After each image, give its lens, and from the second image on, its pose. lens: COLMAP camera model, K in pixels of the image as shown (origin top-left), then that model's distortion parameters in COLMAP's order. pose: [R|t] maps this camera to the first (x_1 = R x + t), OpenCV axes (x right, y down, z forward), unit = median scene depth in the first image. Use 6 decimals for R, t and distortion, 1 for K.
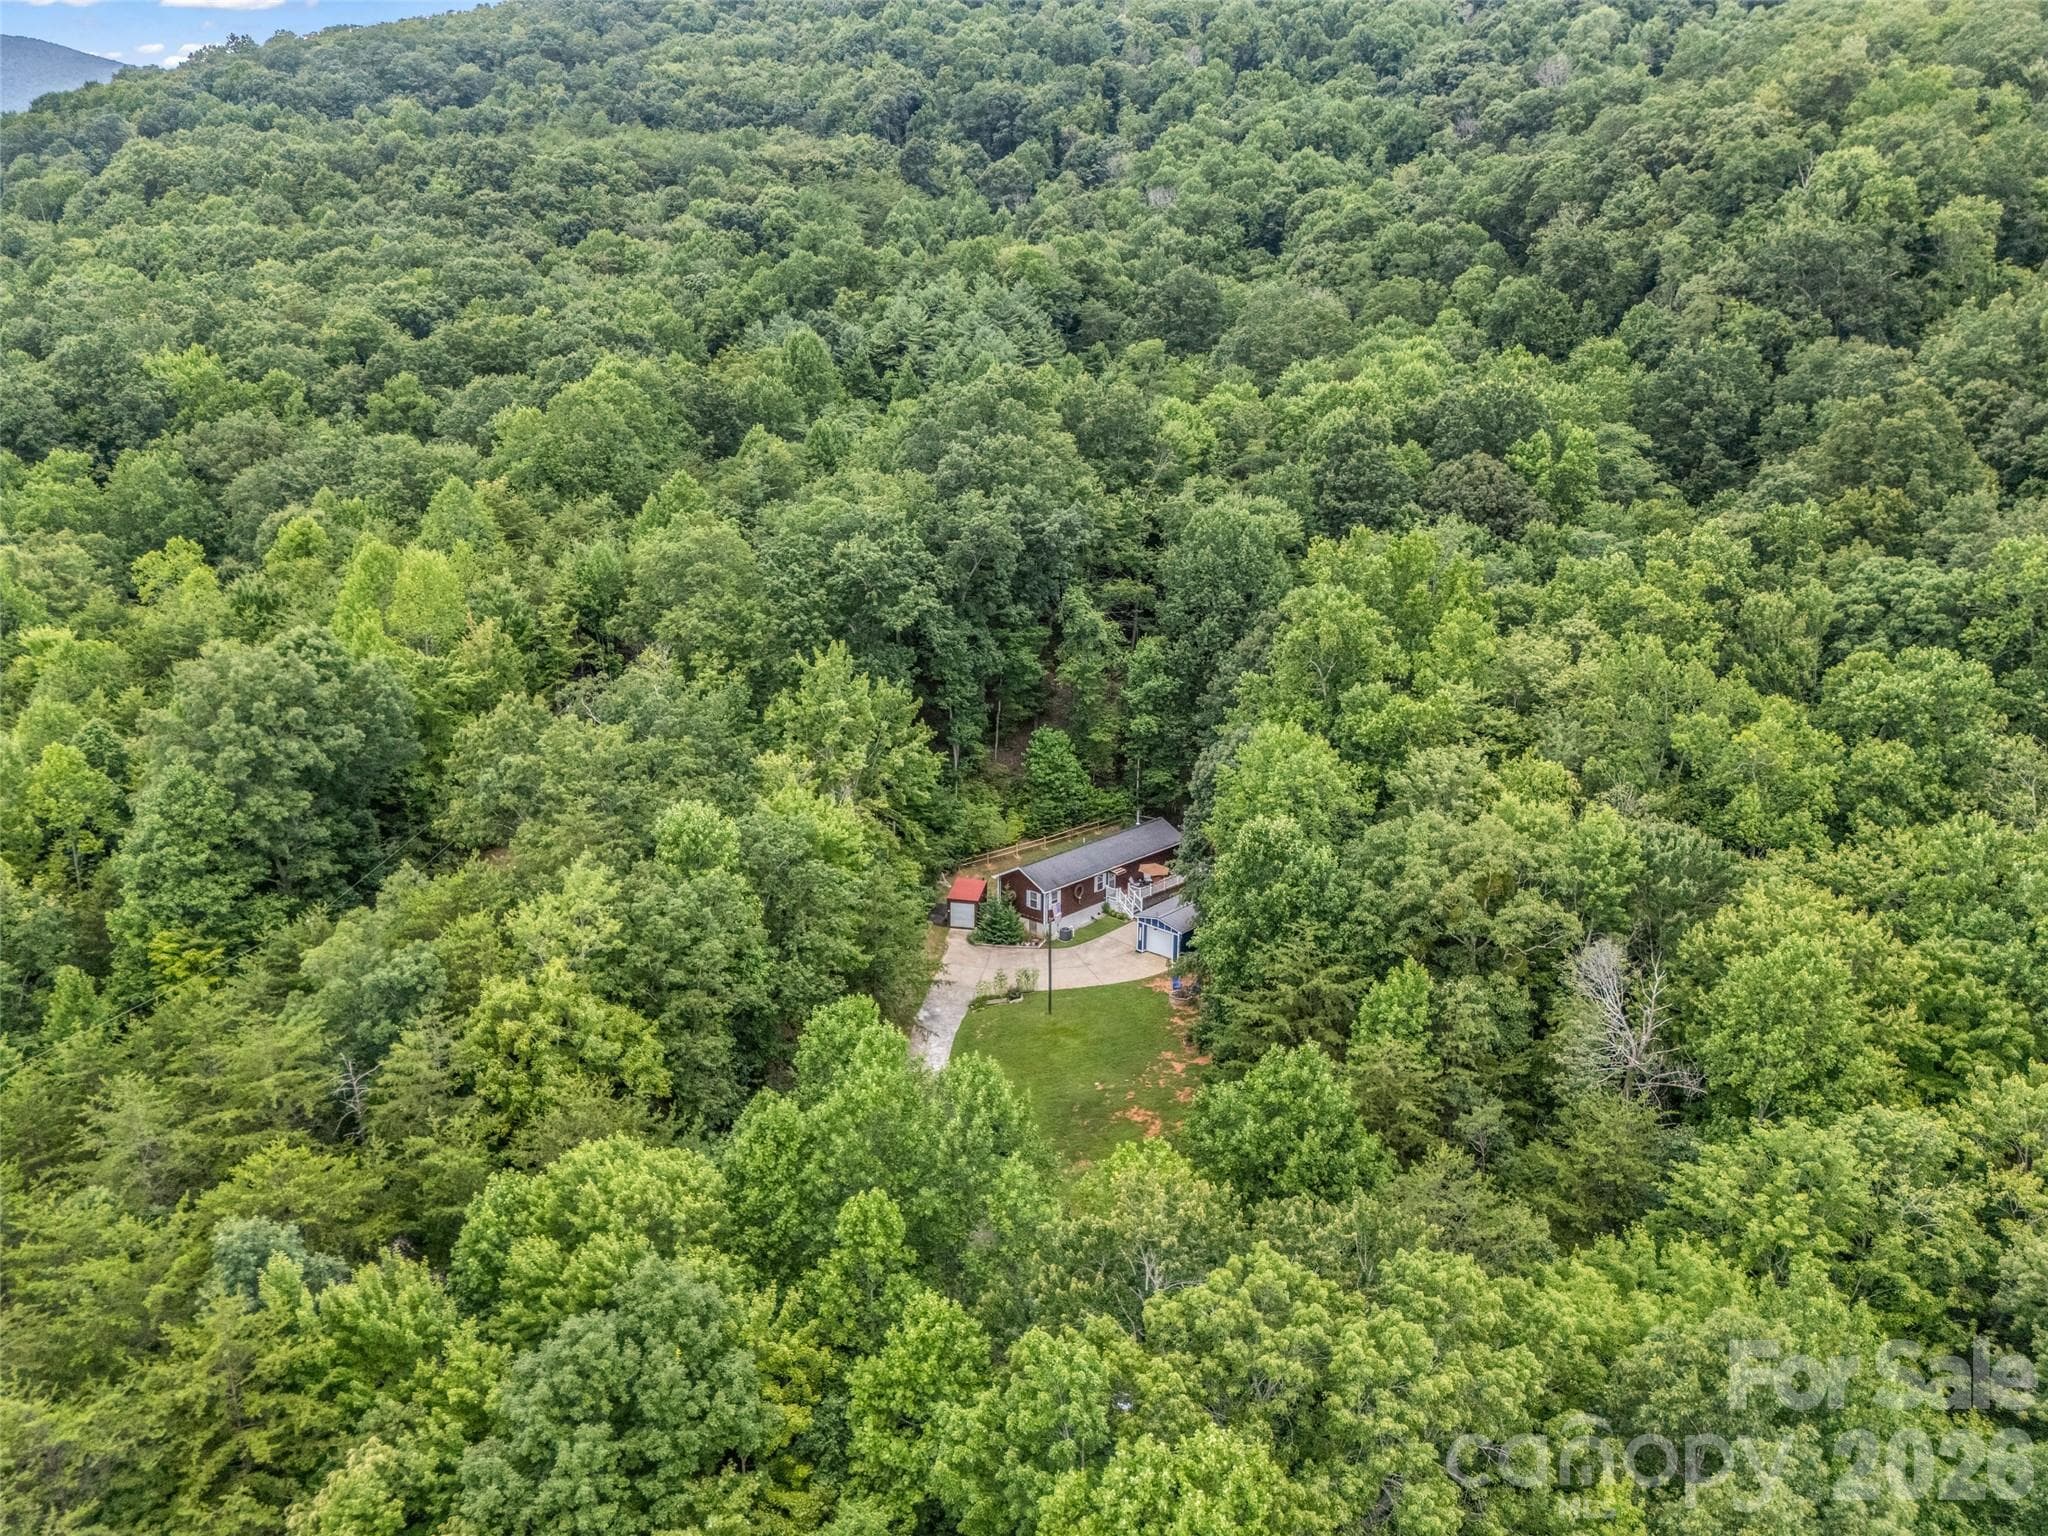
lens RADIAL K [[1556.8, 0, 1014.7], [0, 1556.8, 770.4], [0, 0, 1]] dist [0.059578, -0.048362]
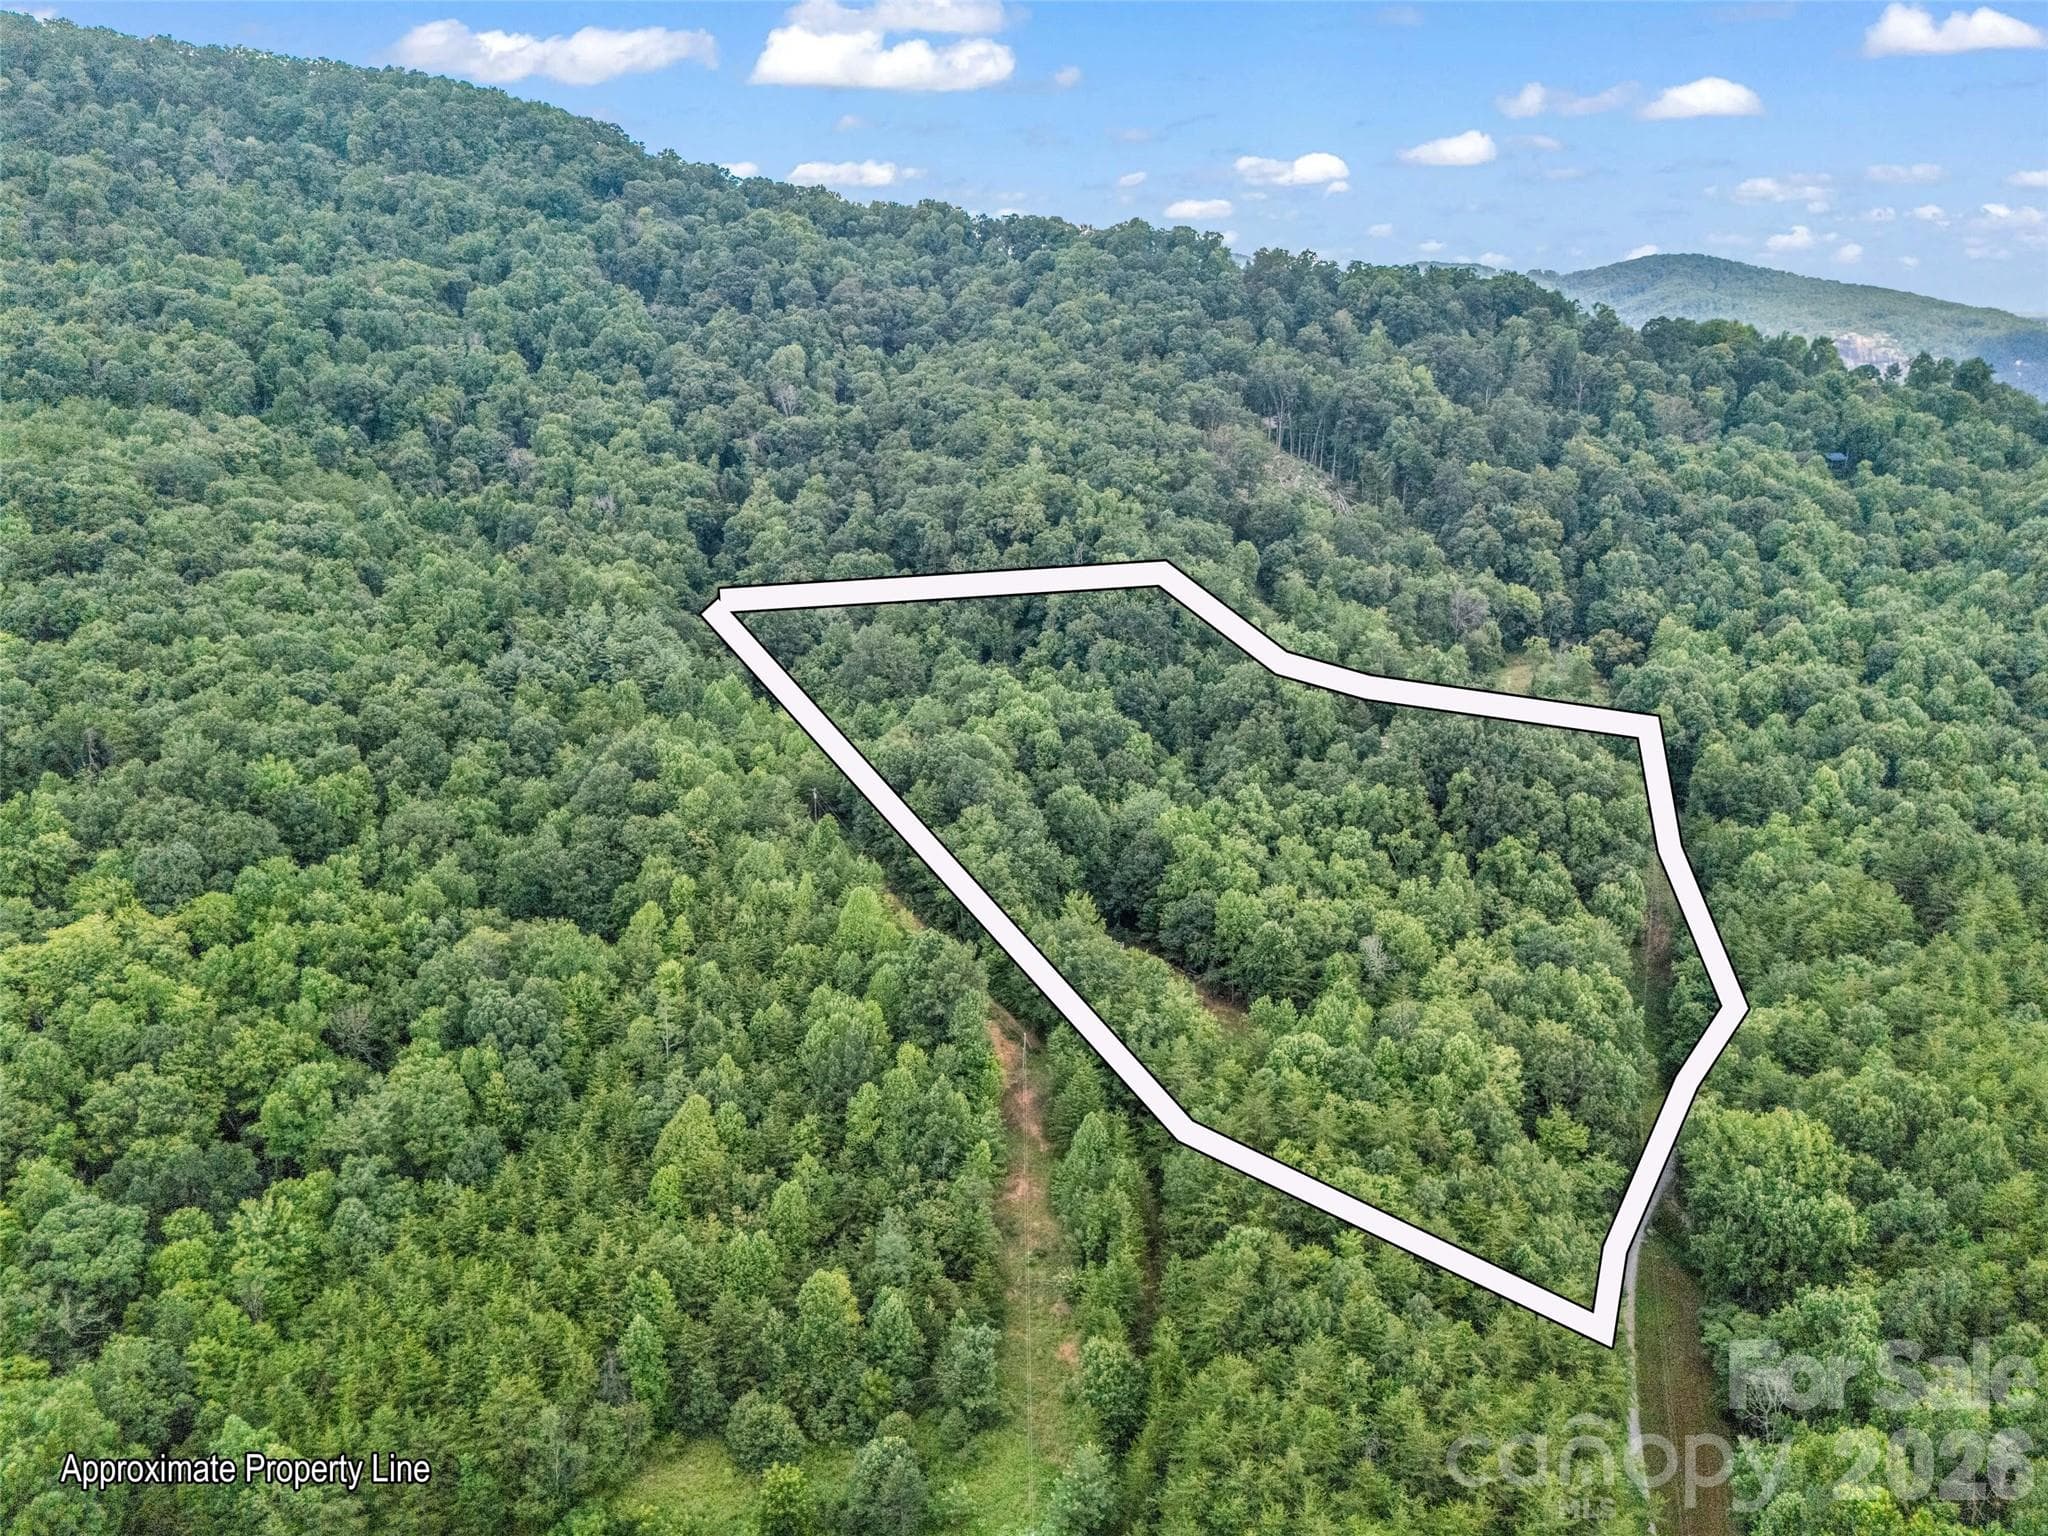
lens RADIAL K [[1556.8, 0, 1023.0], [0, 1556.8, 752.6], [0, 0, 1]] dist [0.059578, -0.048362]
pose [[0.749632, -0.145791, 0.645598, -1.446791], [0.164940, 0.985813, 0.031101, -0.321590], [-0.640973, 0.083171, 0.763044, -0.758075]]
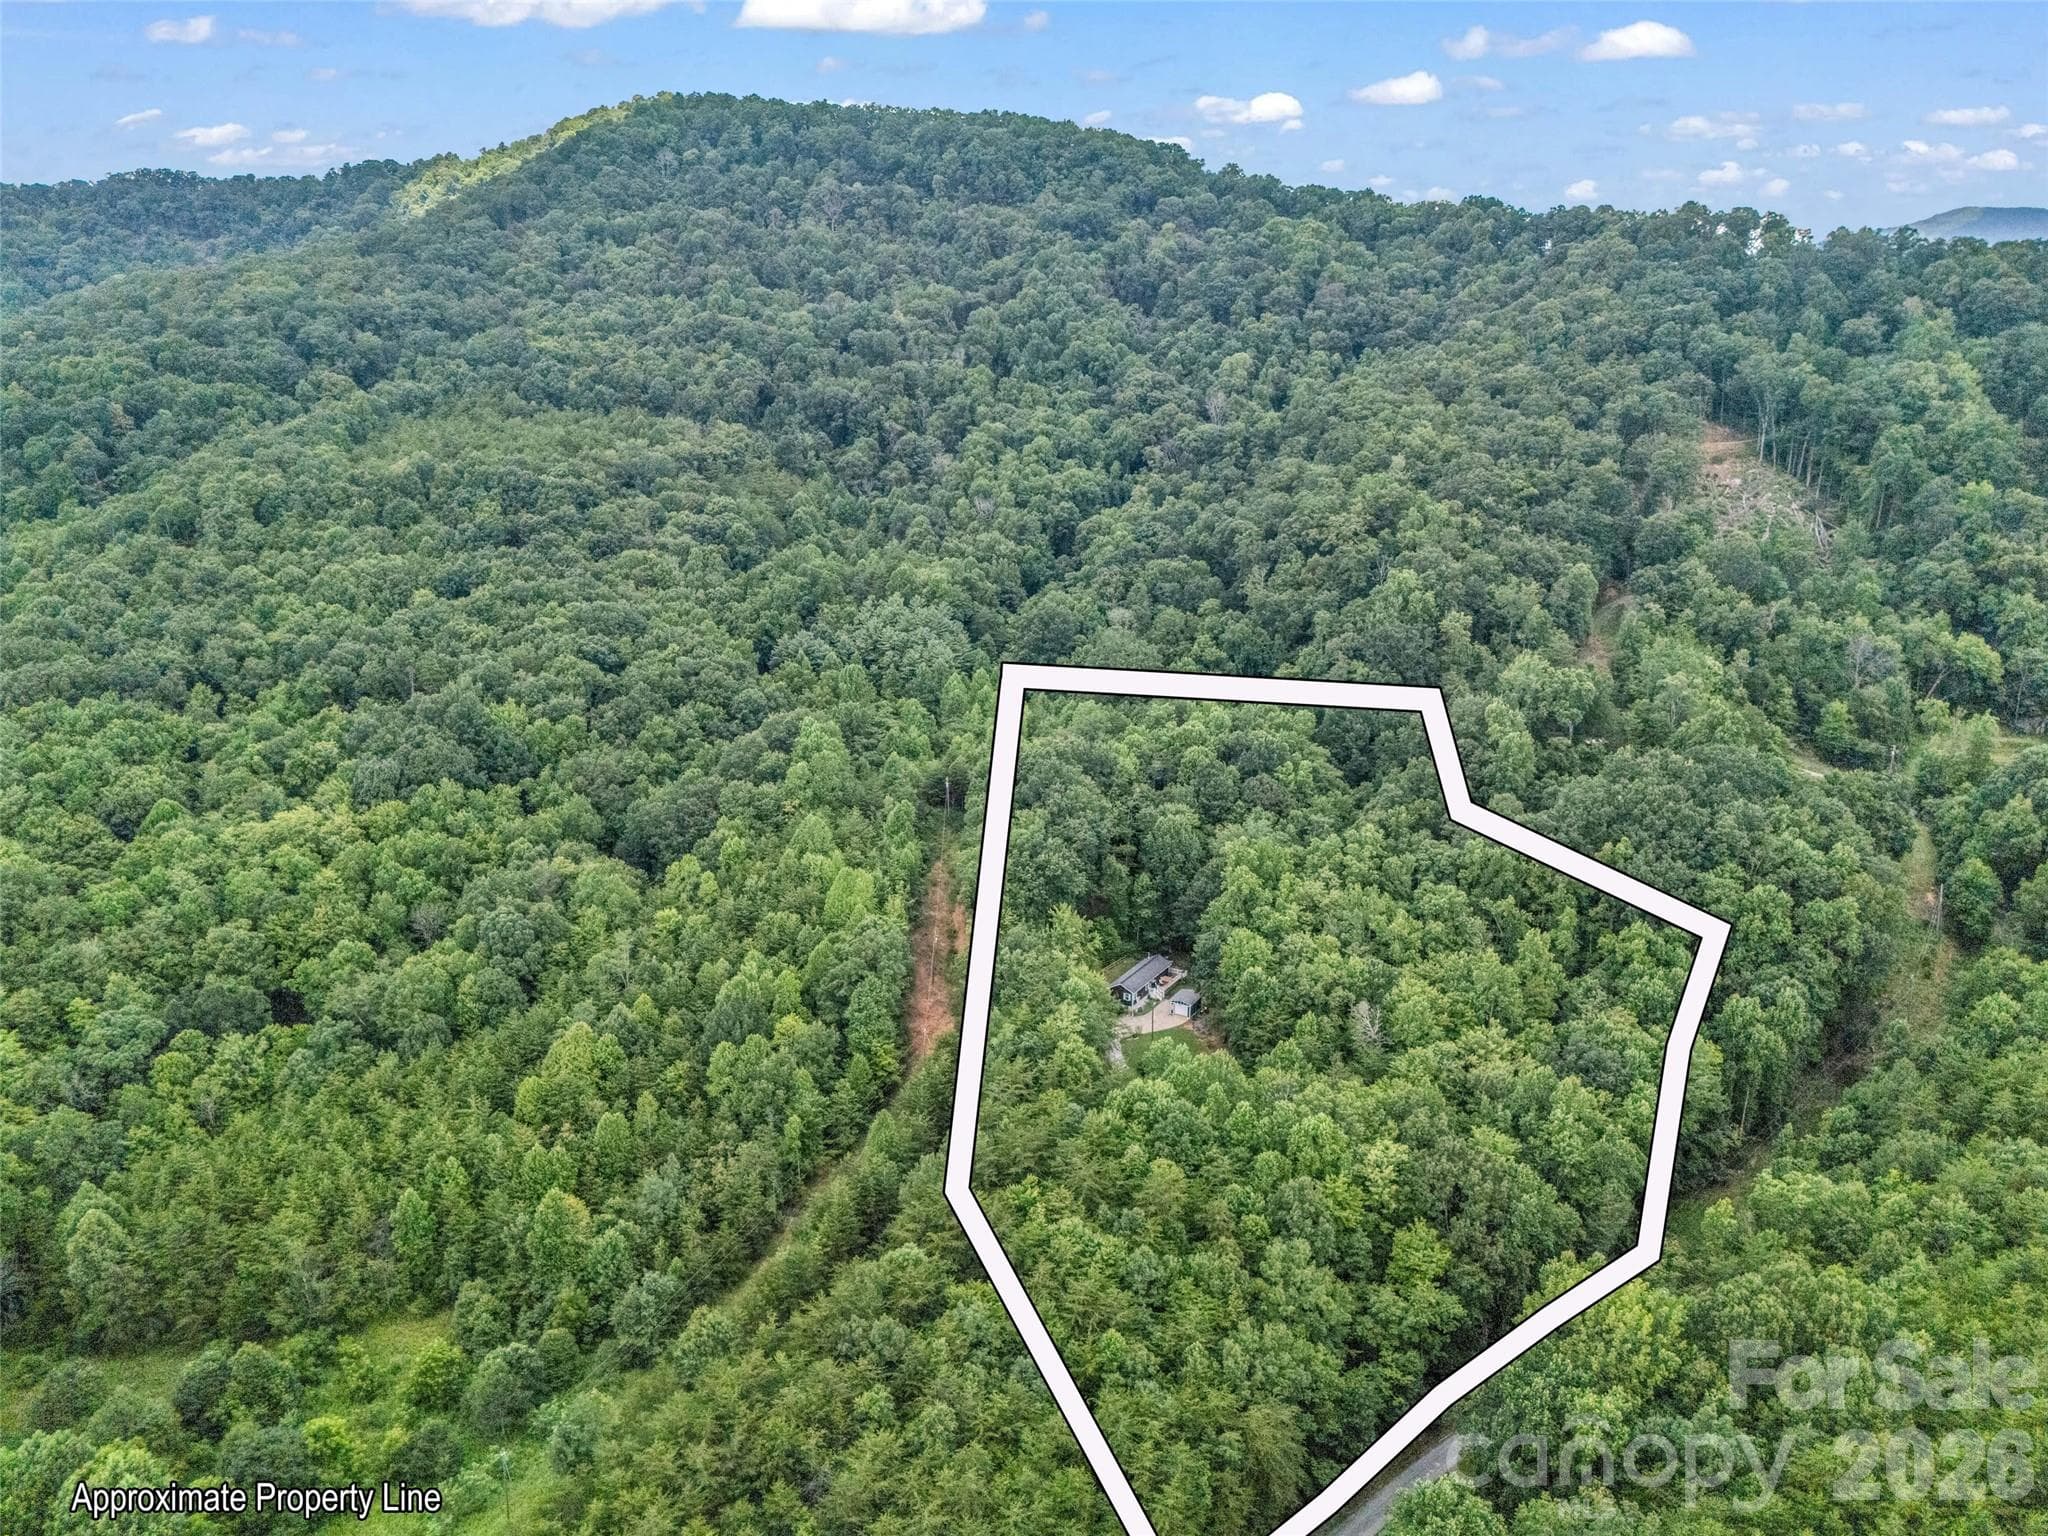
lens RADIAL K [[1556.8, 0, 1013.1], [0, 1556.8, 769.7], [0, 0, 1]] dist [0.059578, -0.048362]
pose [[0.971646, -0.051586, 0.230743, -0.610906], [0.057876, 0.998112, -0.020568, -0.200725], [-0.229246, 0.033339, 0.972797, -1.167626]]
